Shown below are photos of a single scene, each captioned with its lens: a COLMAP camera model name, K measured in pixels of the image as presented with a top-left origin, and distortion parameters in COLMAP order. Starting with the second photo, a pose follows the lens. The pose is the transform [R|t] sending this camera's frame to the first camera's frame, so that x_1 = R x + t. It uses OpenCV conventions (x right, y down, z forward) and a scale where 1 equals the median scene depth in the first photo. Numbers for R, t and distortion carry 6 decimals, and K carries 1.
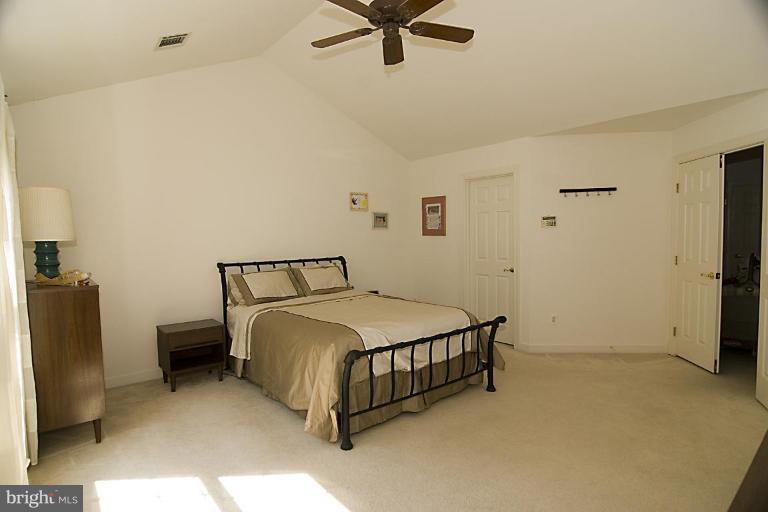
lens RADIAL K [[424.8, 0, 384.0], [0, 424.8, 256.0], [0, 0, 1]] dist [0.003774, 0.001182]
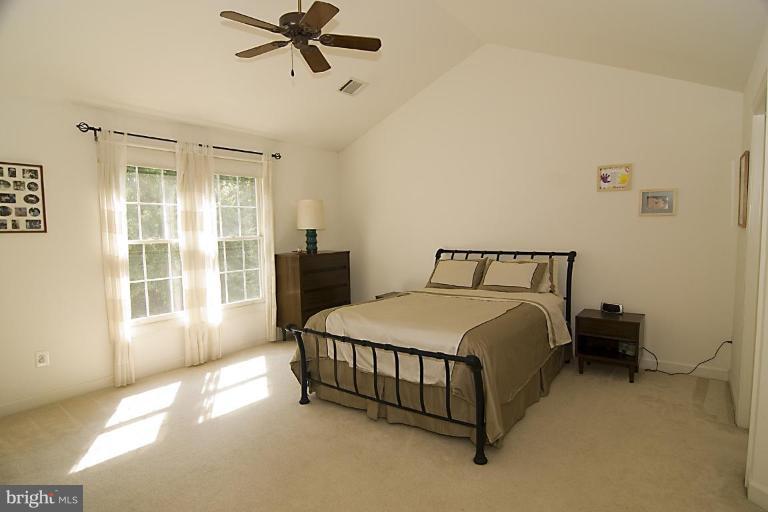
lens RADIAL K [[424.8, 0, 384.0], [0, 424.8, 256.0], [0, 0, 1]] dist [0.003774, 0.001182]
pose [[0.243758, 0.077846, -0.966707, 0.683492], [-0.040253, 0.996727, 0.070113, -0.038487], [0.969000, 0.021822, 0.246093, 0.560573]]
